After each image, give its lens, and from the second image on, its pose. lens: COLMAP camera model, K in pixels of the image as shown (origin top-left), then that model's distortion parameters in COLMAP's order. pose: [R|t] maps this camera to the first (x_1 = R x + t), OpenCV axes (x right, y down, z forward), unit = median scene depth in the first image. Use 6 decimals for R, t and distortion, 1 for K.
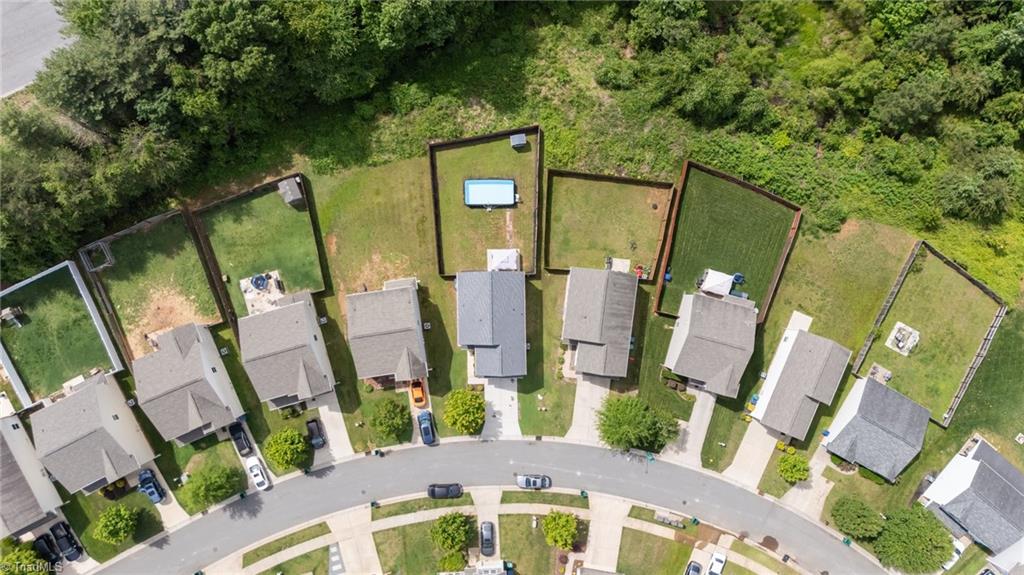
lens RADIAL K [[745.5, 0, 514.3], [0, 745.5, 291.5], [0, 0, 1]] dist [0.114365, -0.163719]
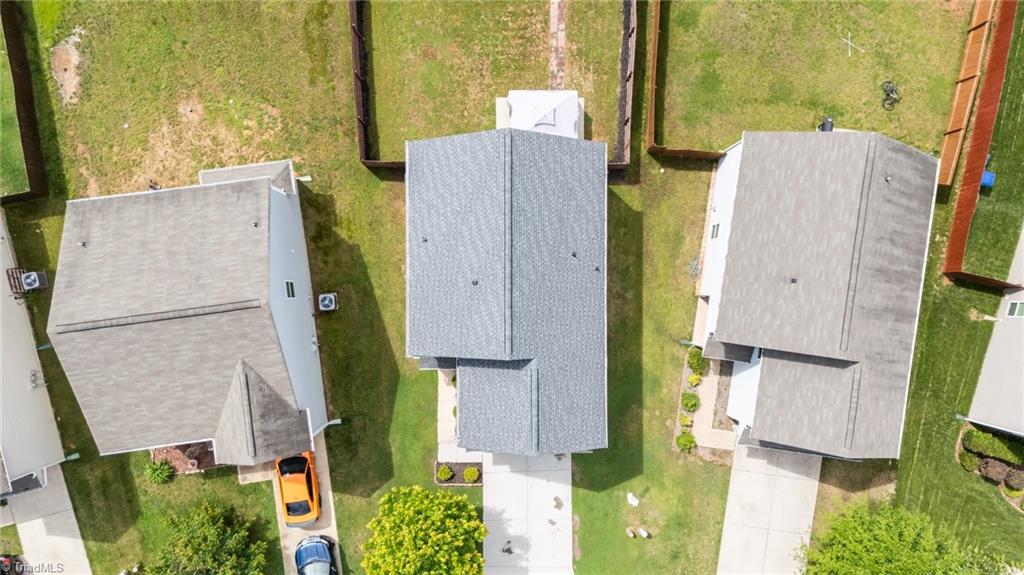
lens RADIAL K [[745.5, 0, 514.3], [0, 745.5, 291.5], [0, 0, 1]] dist [0.114365, -0.163719]
pose [[0.999868, 0.016178, -0.001616, -0.025371], [-0.016184, 0.999863, -0.003411, 0.040590], [0.001561, 0.003437, 0.999993, 0.630423]]
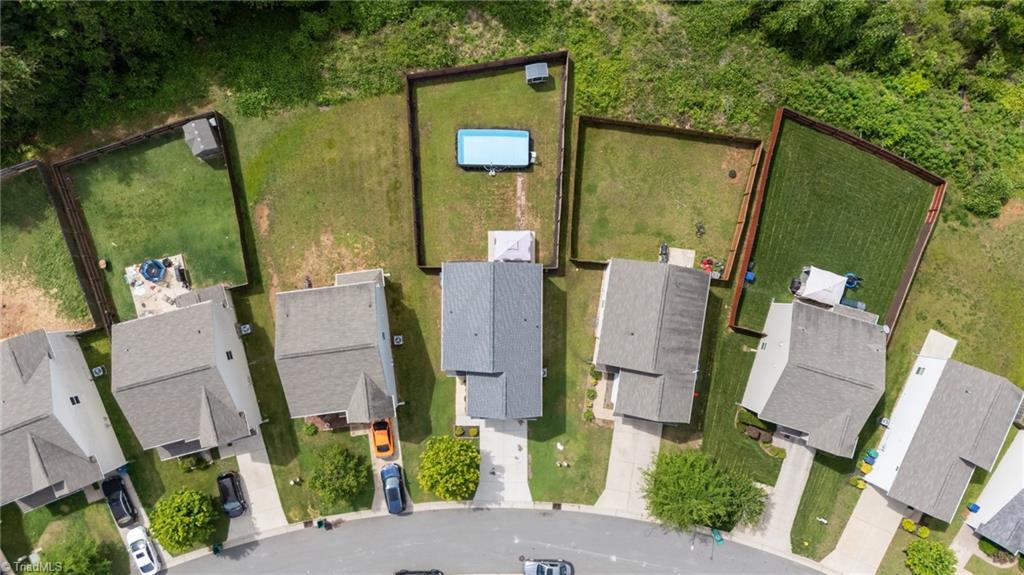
lens RADIAL K [[745.5, 0, 514.3], [0, 745.5, 291.5], [0, 0, 1]] dist [0.114365, -0.163719]
pose [[0.999741, 0.022007, -0.005821, -0.006968], [-0.022009, 0.999758, -0.000308, -0.000702], [0.005813, 0.000436, 0.999983, 0.310005]]
